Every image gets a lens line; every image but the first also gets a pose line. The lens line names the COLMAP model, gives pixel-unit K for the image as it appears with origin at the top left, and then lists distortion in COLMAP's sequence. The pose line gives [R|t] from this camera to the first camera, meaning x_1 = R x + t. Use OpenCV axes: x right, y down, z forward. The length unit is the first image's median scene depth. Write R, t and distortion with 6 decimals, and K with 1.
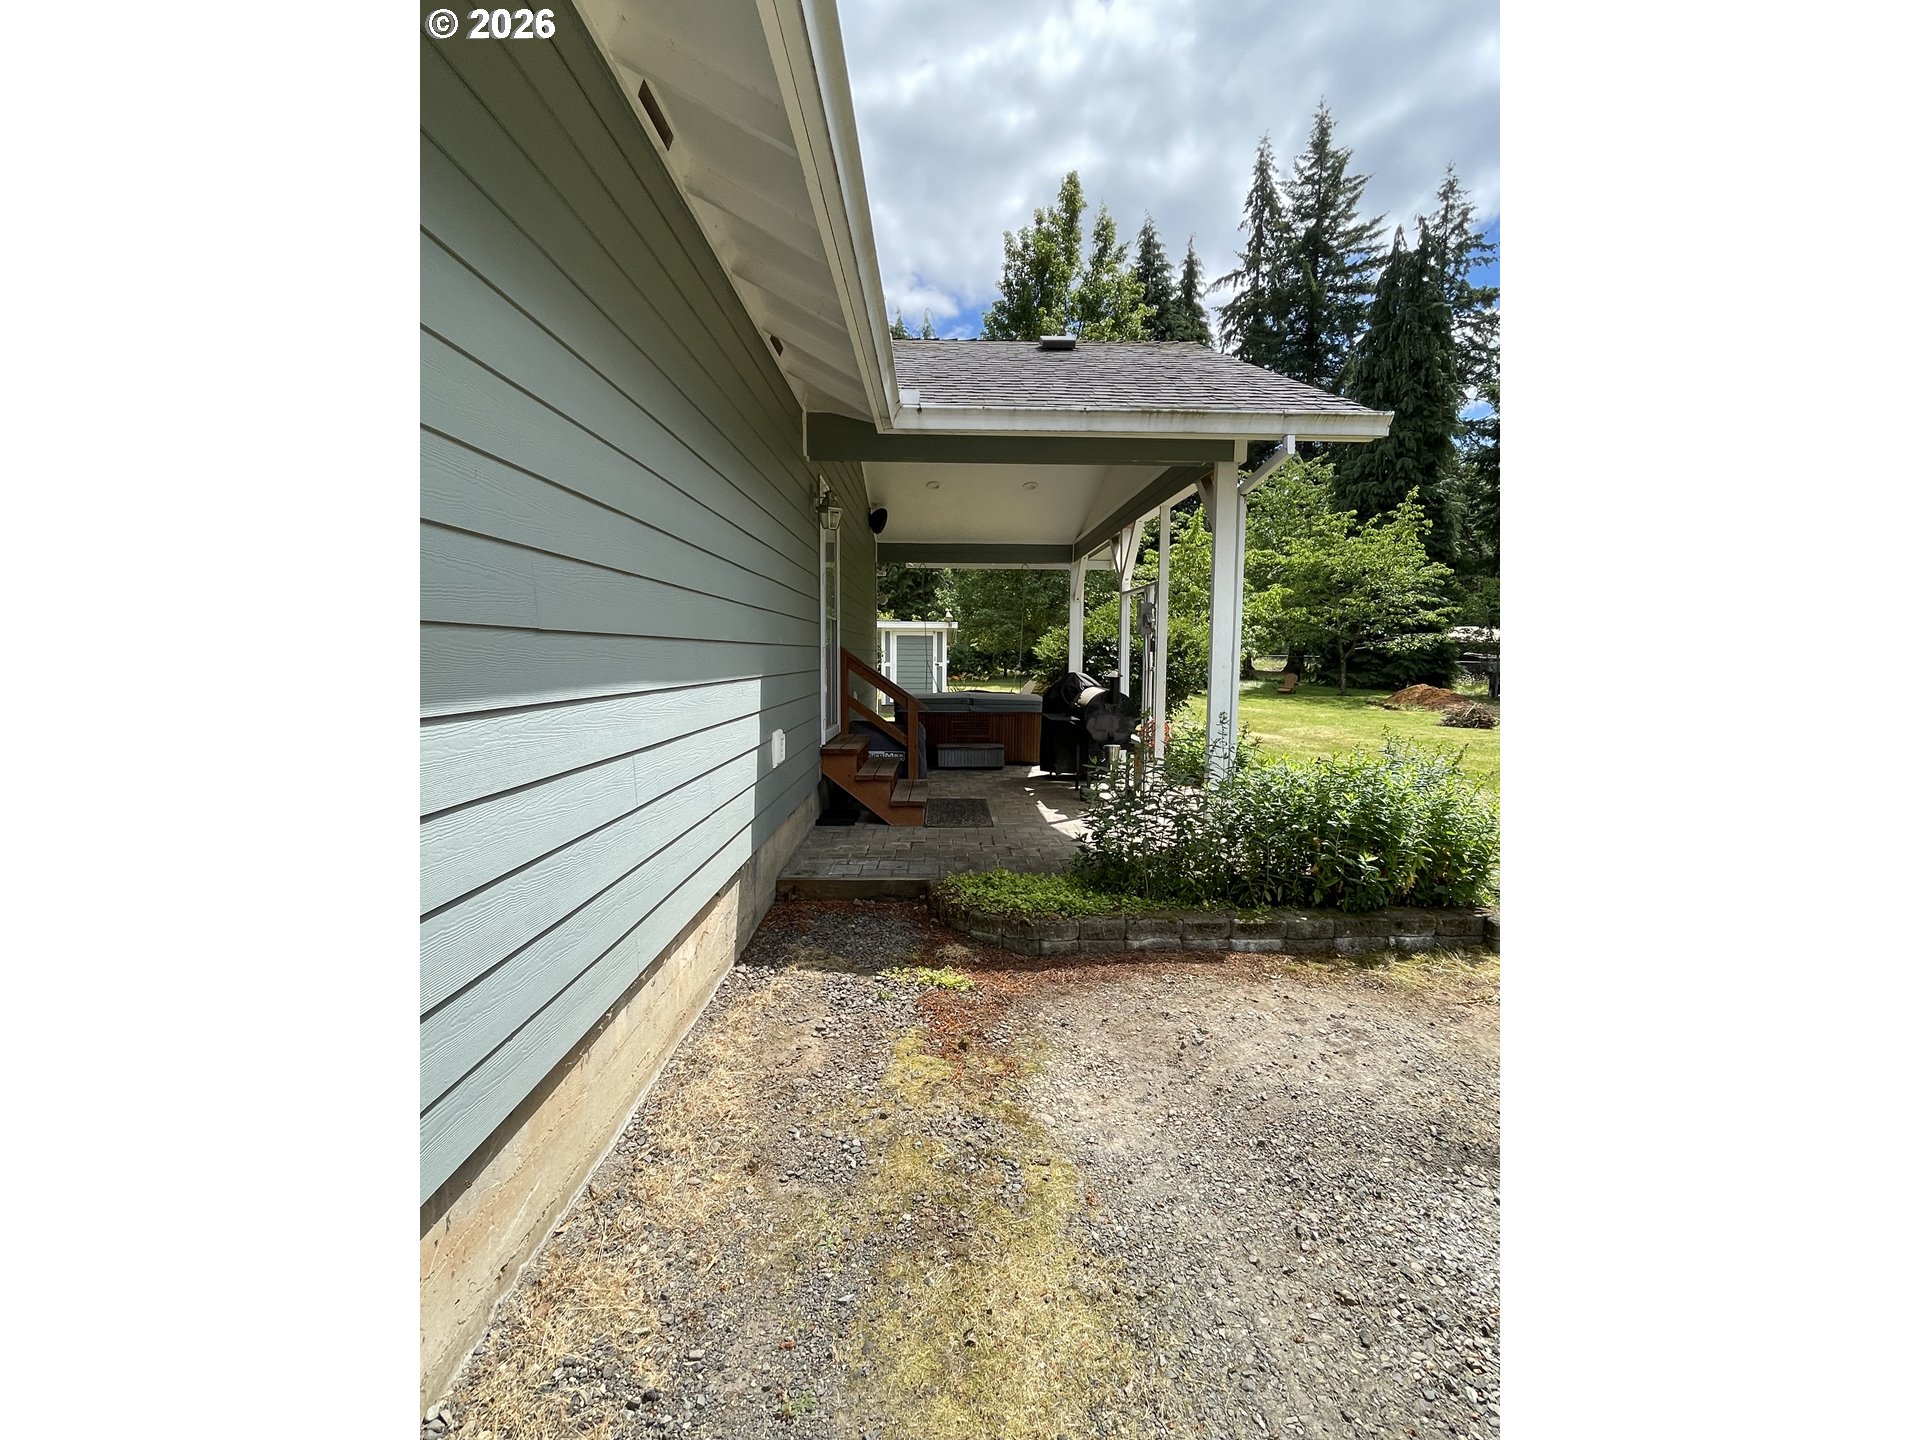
lens RADIAL K [[783.1, 0, 957.9], [0, 783.1, 716.9], [0, 0, 1]] dist [0.010707, 0.000063]
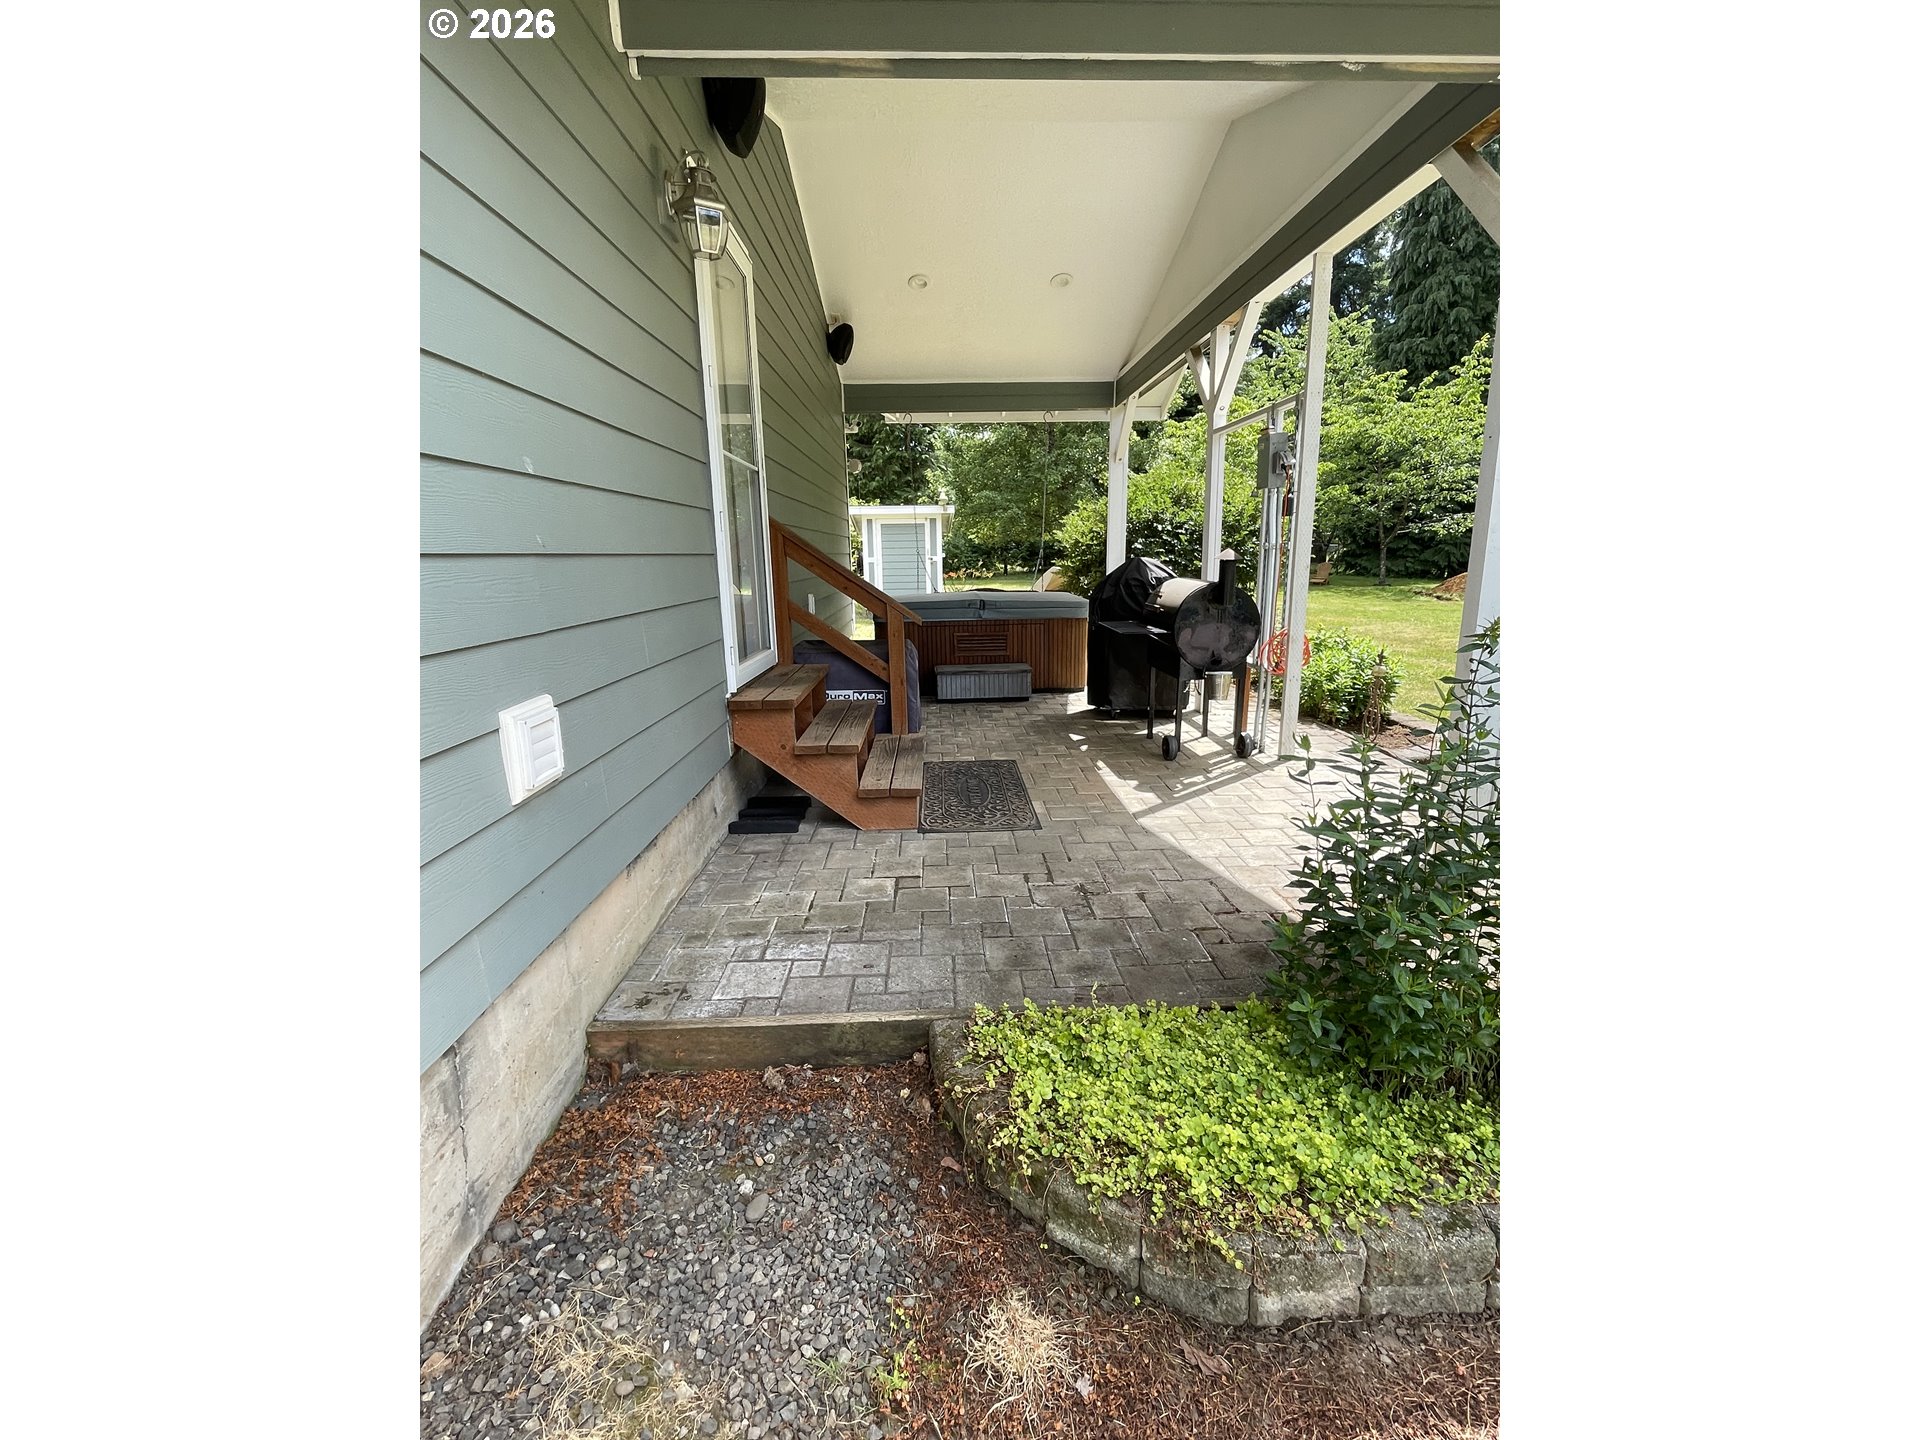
lens RADIAL K [[783.1, 0, 958.9], [0, 783.1, 715.7], [0, 0, 1]] dist [0.010707, 0.000063]
pose [[0.999678, -0.024622, 0.006102, -0.008499], [0.023673, 0.991963, 0.124293, -0.007227], [-0.009113, -0.124108, 0.992227, 0.237464]]
